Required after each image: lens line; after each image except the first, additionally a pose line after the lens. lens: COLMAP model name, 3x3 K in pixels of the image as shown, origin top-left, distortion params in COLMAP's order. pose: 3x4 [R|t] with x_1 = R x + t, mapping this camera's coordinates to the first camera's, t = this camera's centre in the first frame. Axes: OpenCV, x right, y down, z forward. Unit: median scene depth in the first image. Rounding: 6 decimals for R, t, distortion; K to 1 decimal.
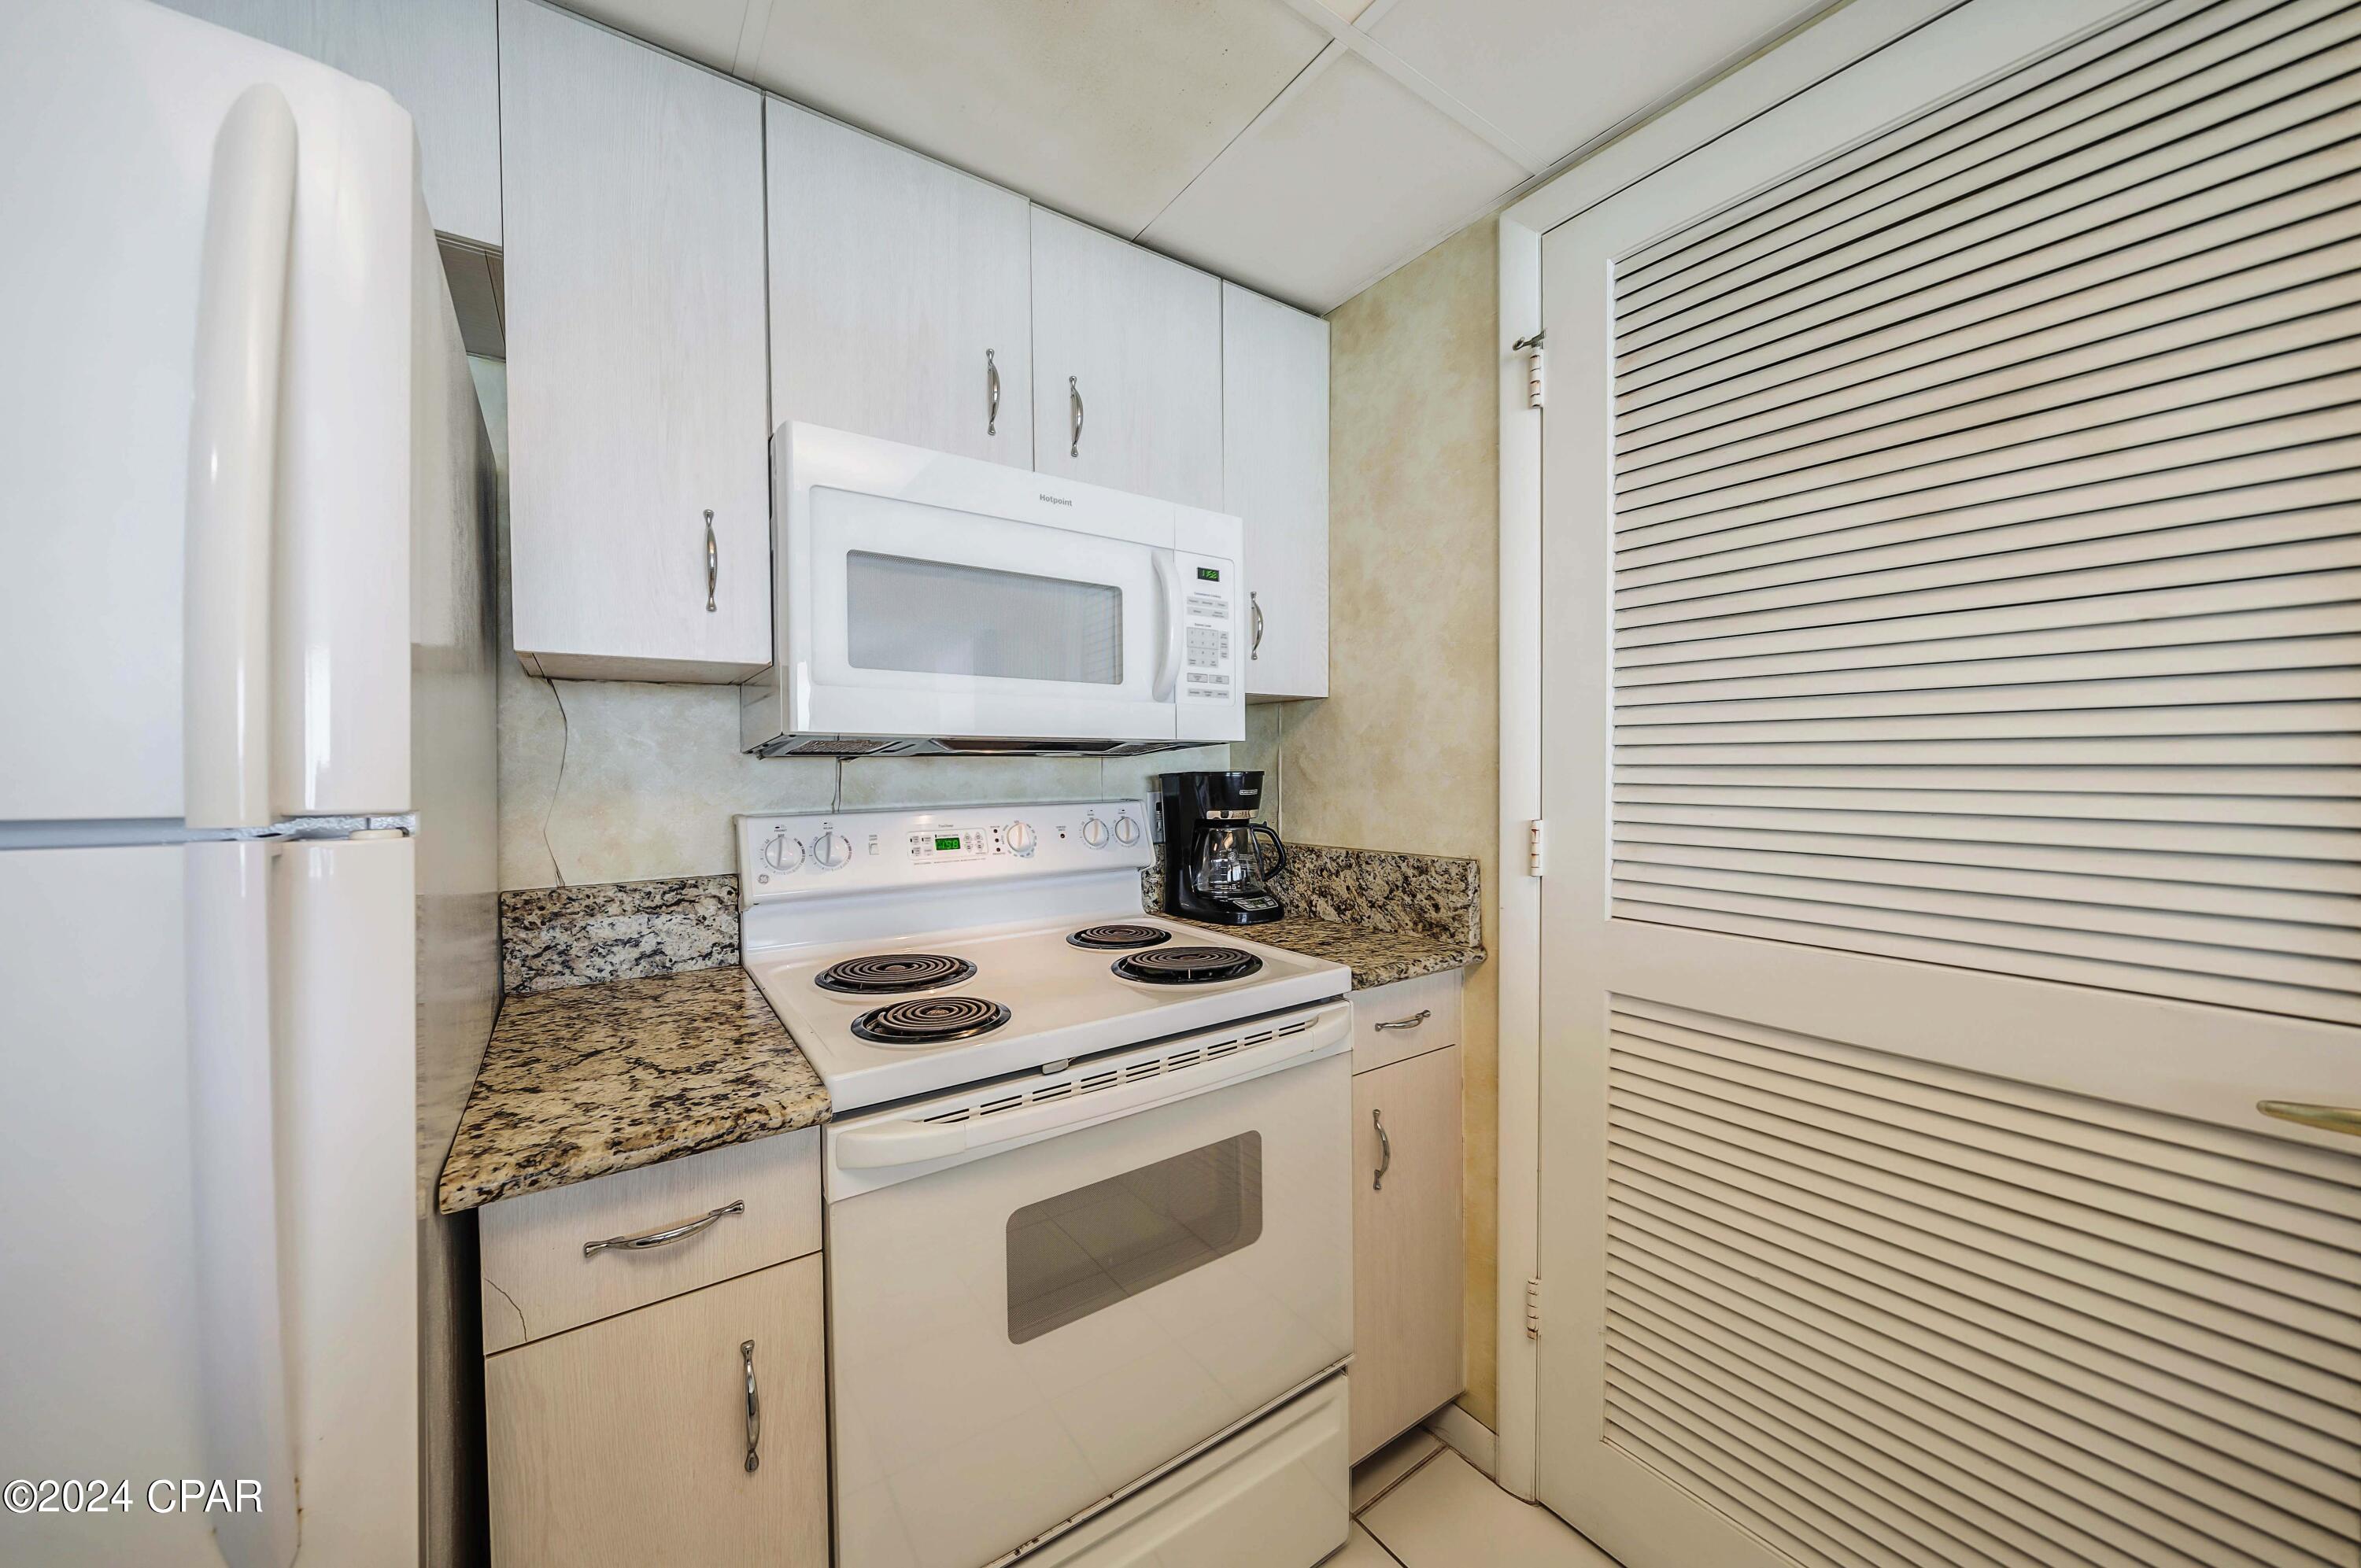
lens RADIAL K [[838.6, 0, 1174.3], [0, 838.6, 786.9], [0, 0, 1]] dist [-0.006819, 0.000117]
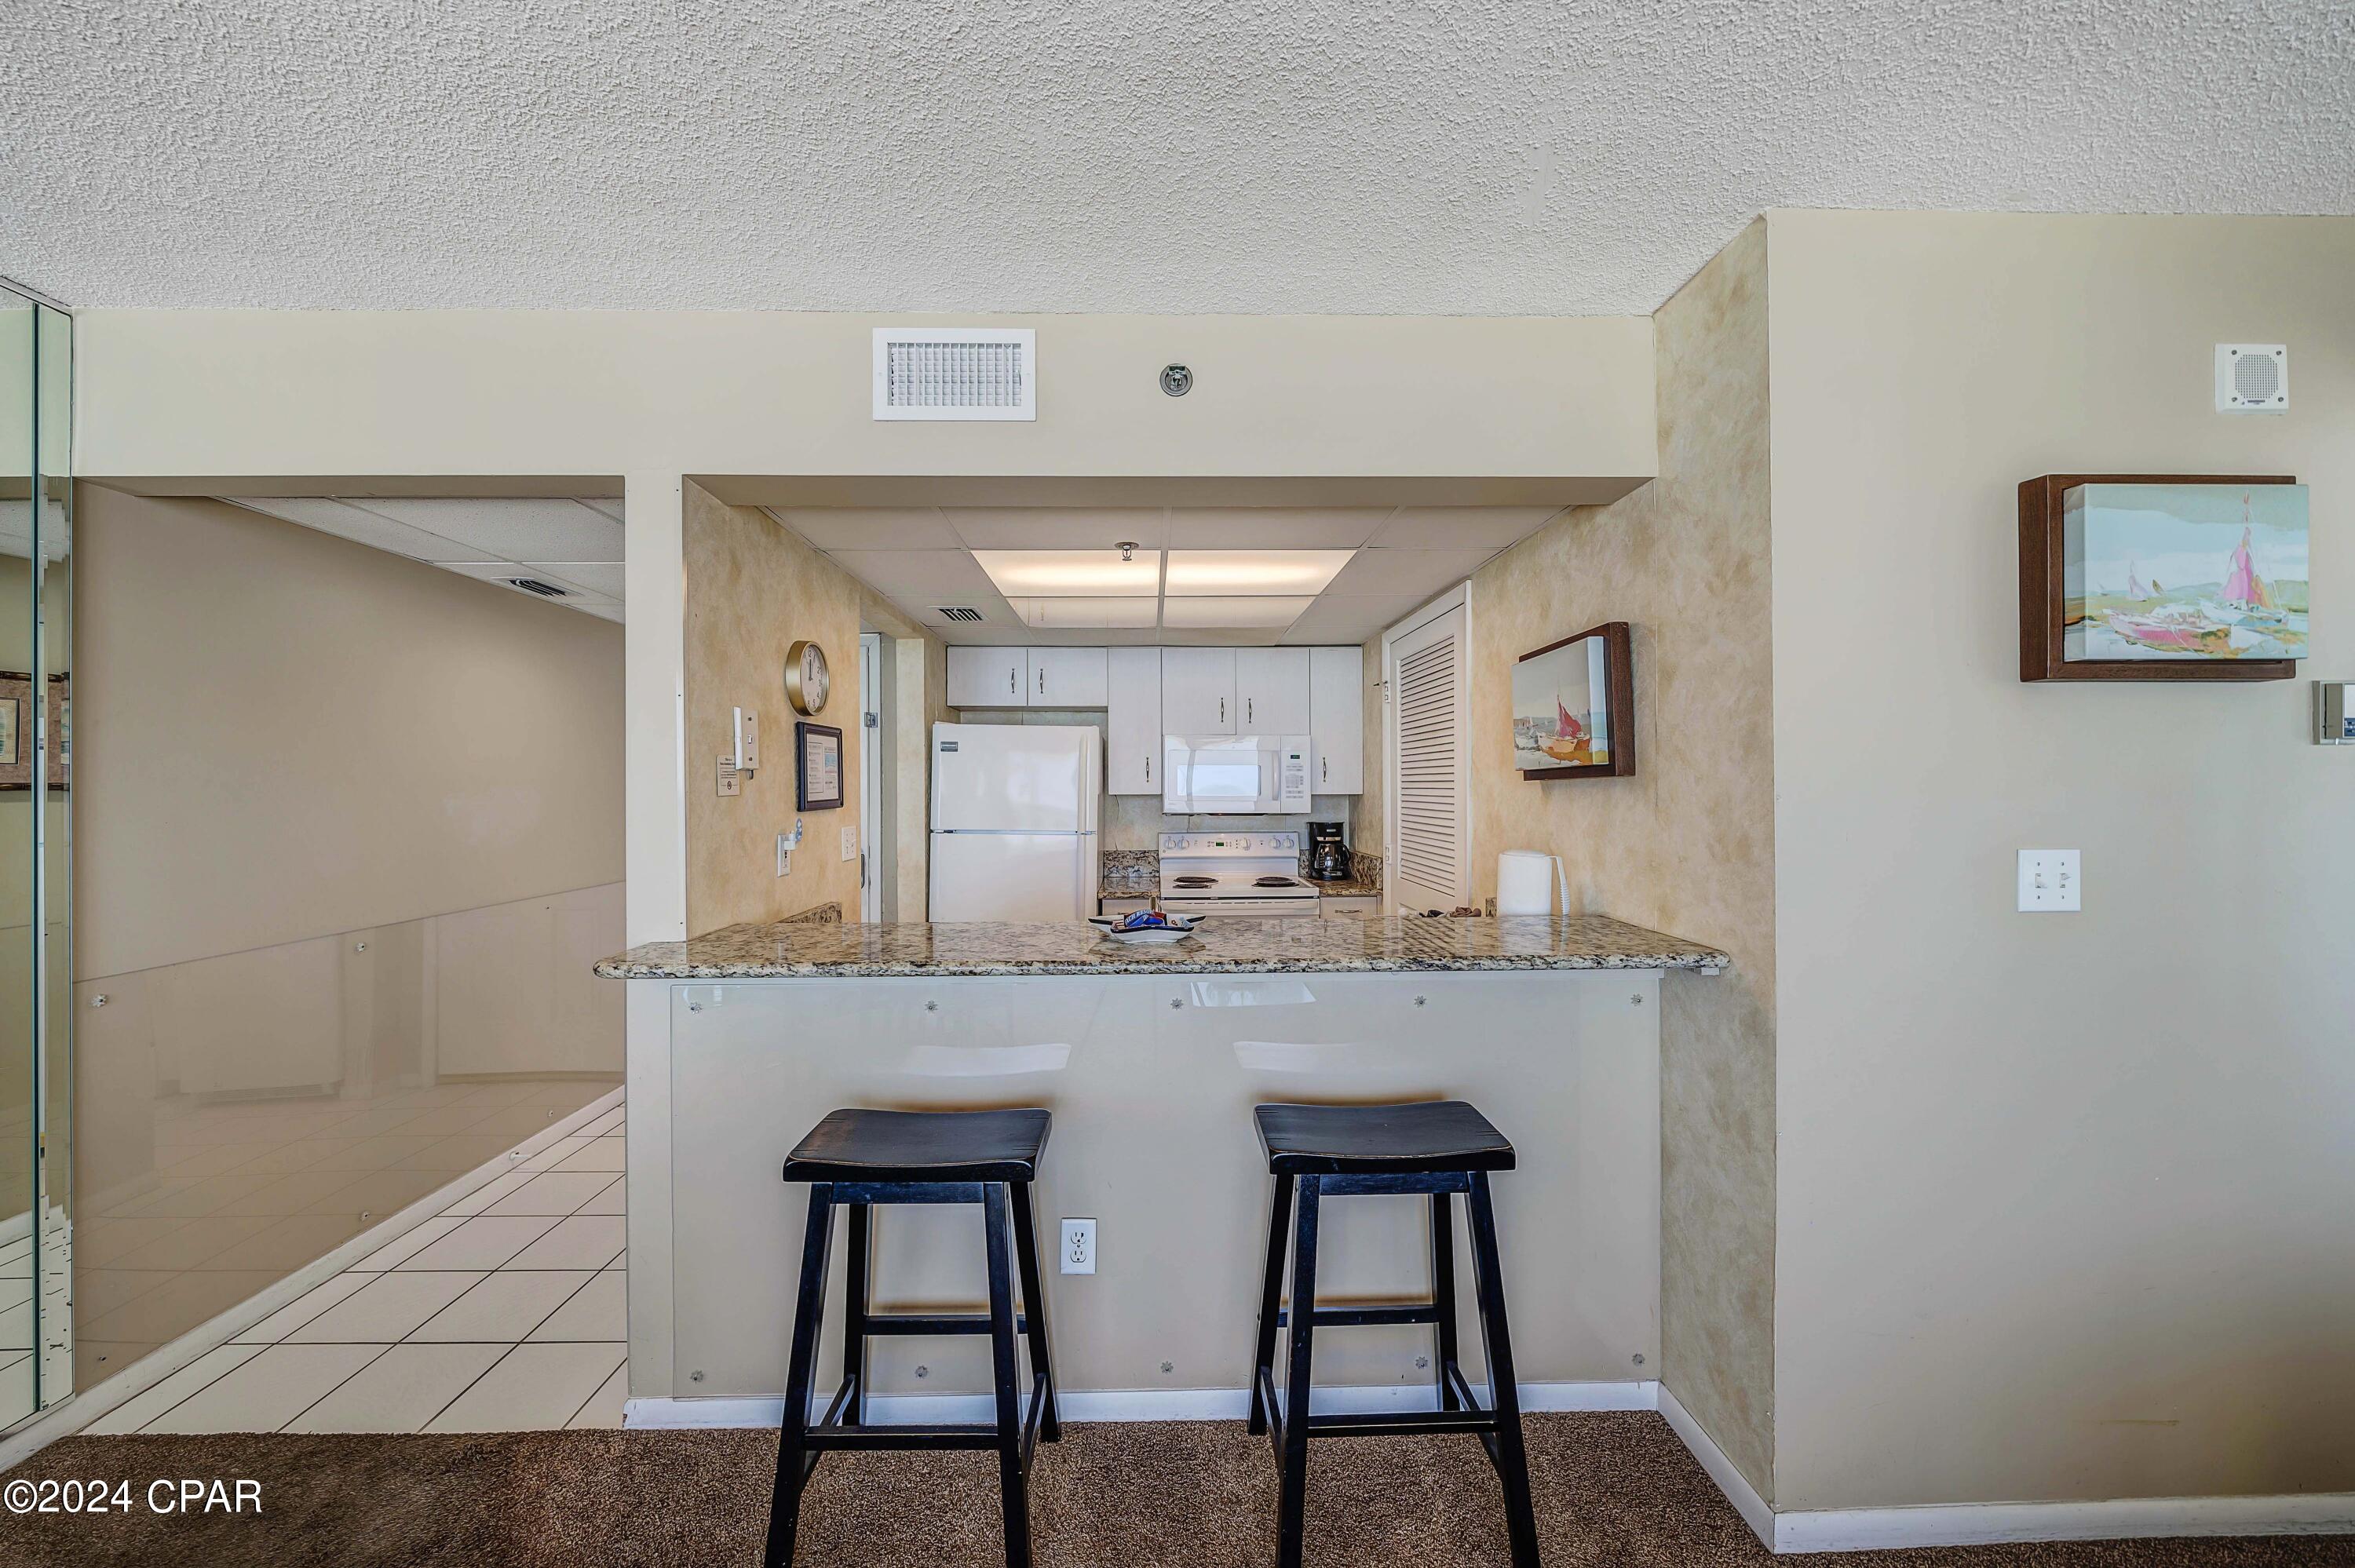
lens RADIAL K [[836.5, 0, 1179.2], [0, 836.5, 784.5], [0, 0, 1]] dist [-0.006819, 0.000117]
pose [[0.844478, 0.002990, -0.535581, 1.337507], [-0.017558, 0.999601, -0.022104, -0.087297], [0.535302, 0.028070, 0.844194, -1.790095]]
